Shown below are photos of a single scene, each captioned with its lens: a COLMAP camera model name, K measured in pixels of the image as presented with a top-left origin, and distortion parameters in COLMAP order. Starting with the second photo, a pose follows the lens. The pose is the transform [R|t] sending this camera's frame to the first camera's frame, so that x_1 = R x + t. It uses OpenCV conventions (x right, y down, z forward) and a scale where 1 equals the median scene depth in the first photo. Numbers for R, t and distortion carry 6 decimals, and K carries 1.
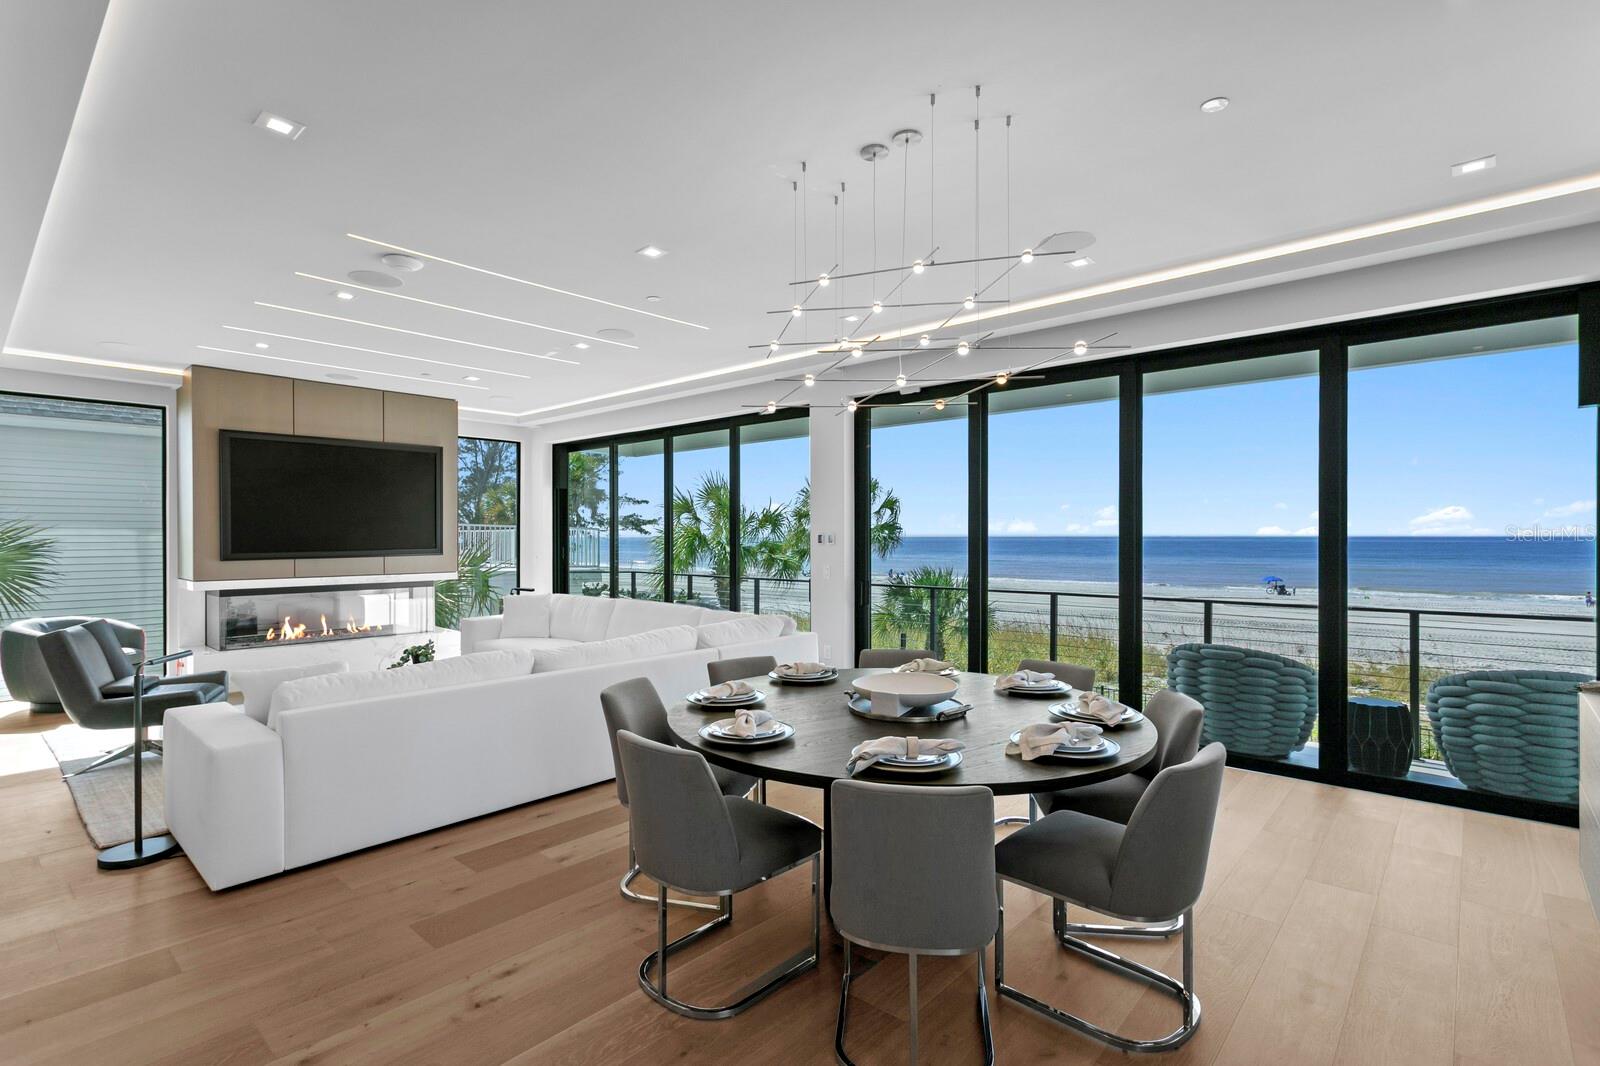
lens RADIAL K [[765.7, 0, 803.1], [0, 765.7, 540.8], [0, 0, 1]] dist [0.011231, 0.002282]
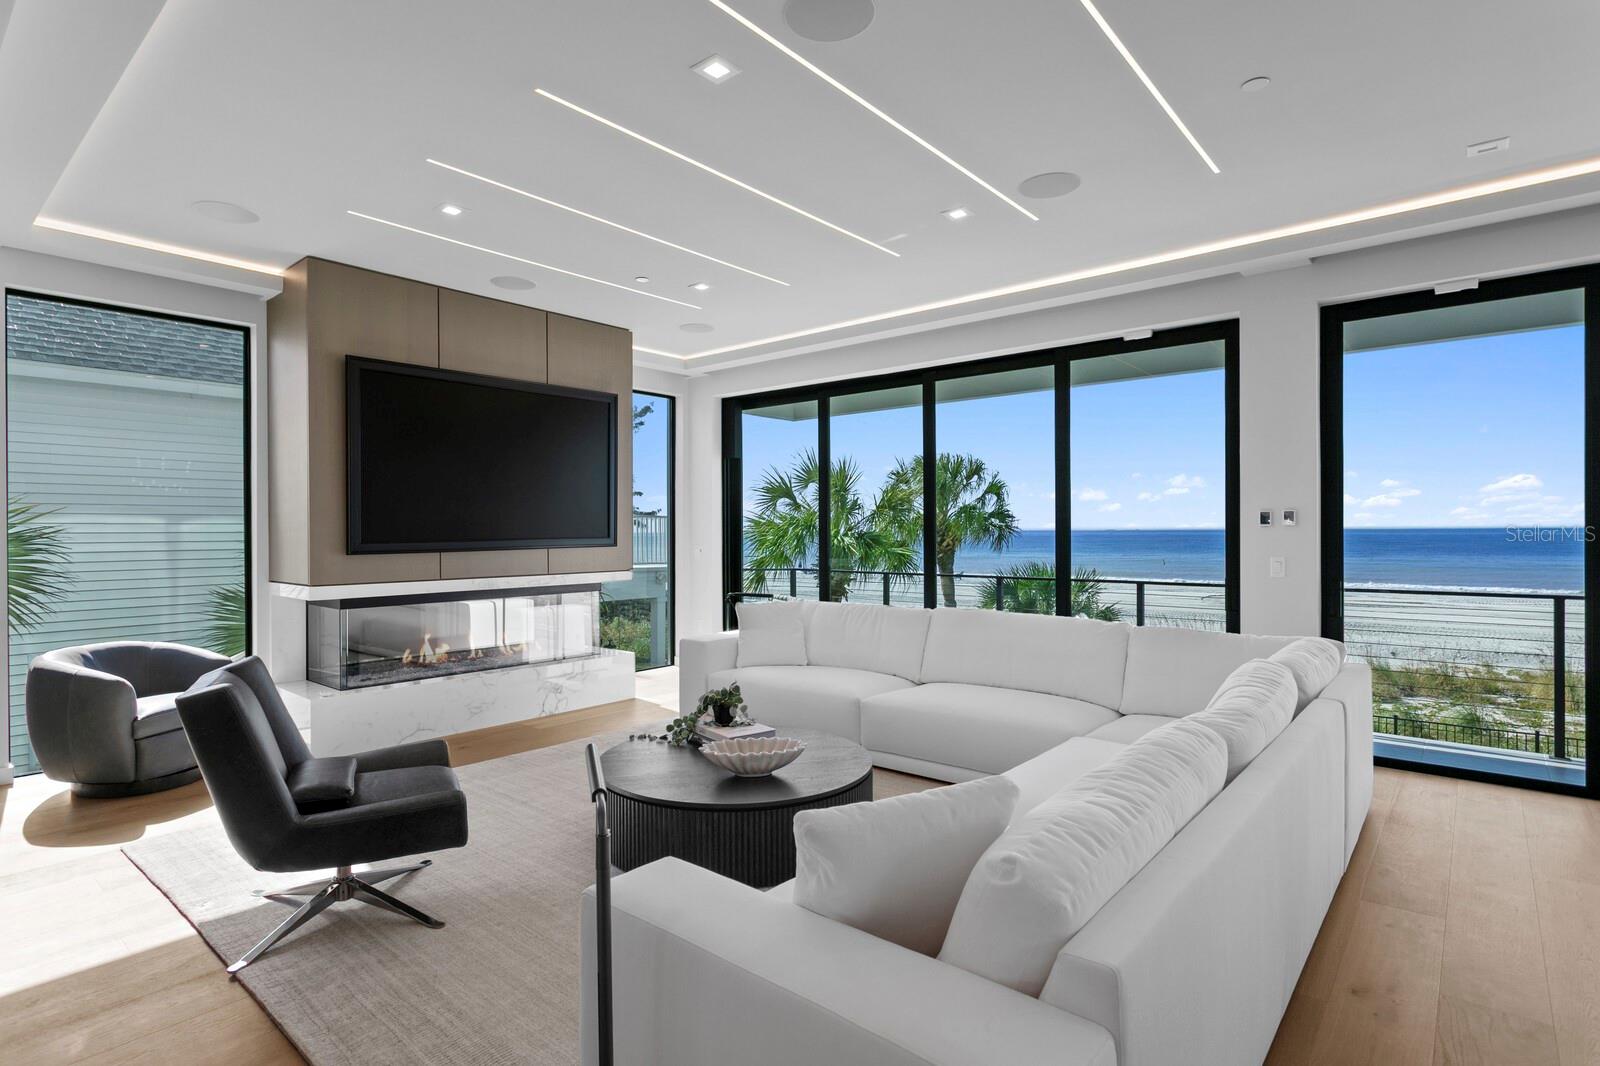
lens RADIAL K [[809.9, 0, 795.1], [0, 809.9, 526.9], [0, 0, 1]] dist [0.002269, 0.002661]
pose [[0.999665, -0.005094, 0.025368, -0.349603], [0.005420, 0.999903, -0.012812, 0.011903], [-0.025300, 0.012945, 0.999596, 0.266823]]
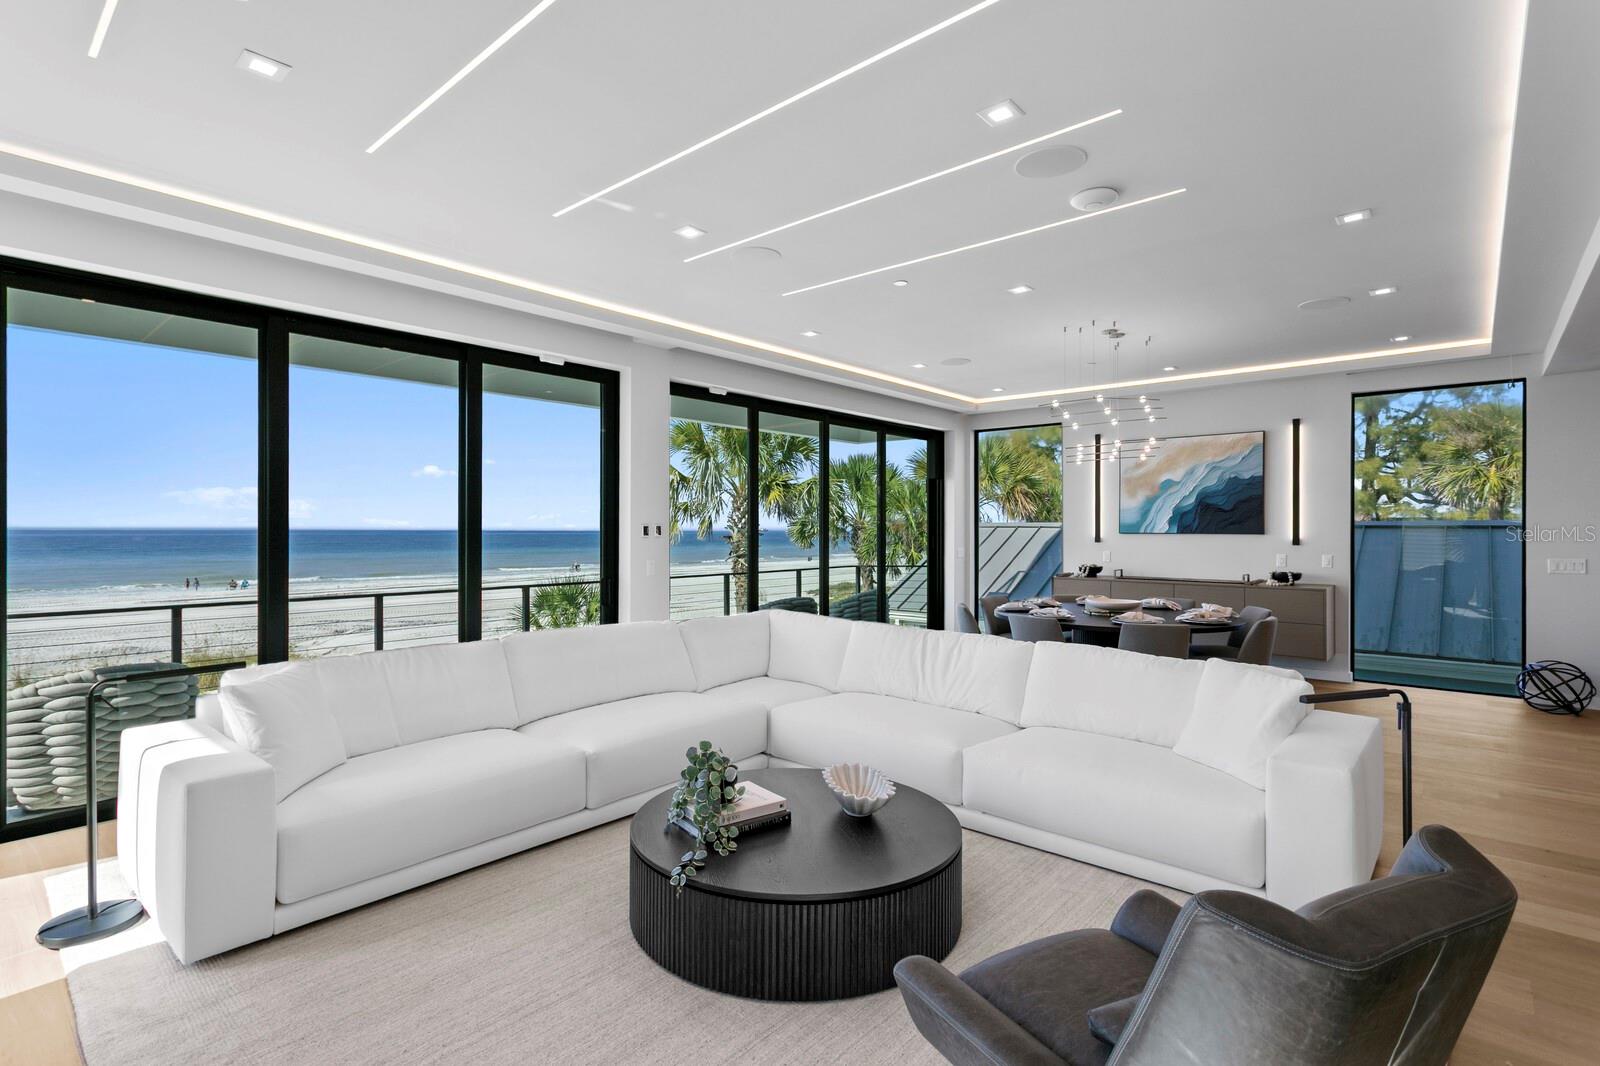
lens RADIAL K [[765.7, 0, 793.7], [0, 765.7, 537.0], [0, 0, 1]] dist [0.011231, 0.002282]
pose [[-0.009942, -0.008775, 0.999912, -0.739185], [0.007521, 0.999933, 0.008850, -0.001652], [-0.999922, 0.007609, -0.009875, 0.730609]]
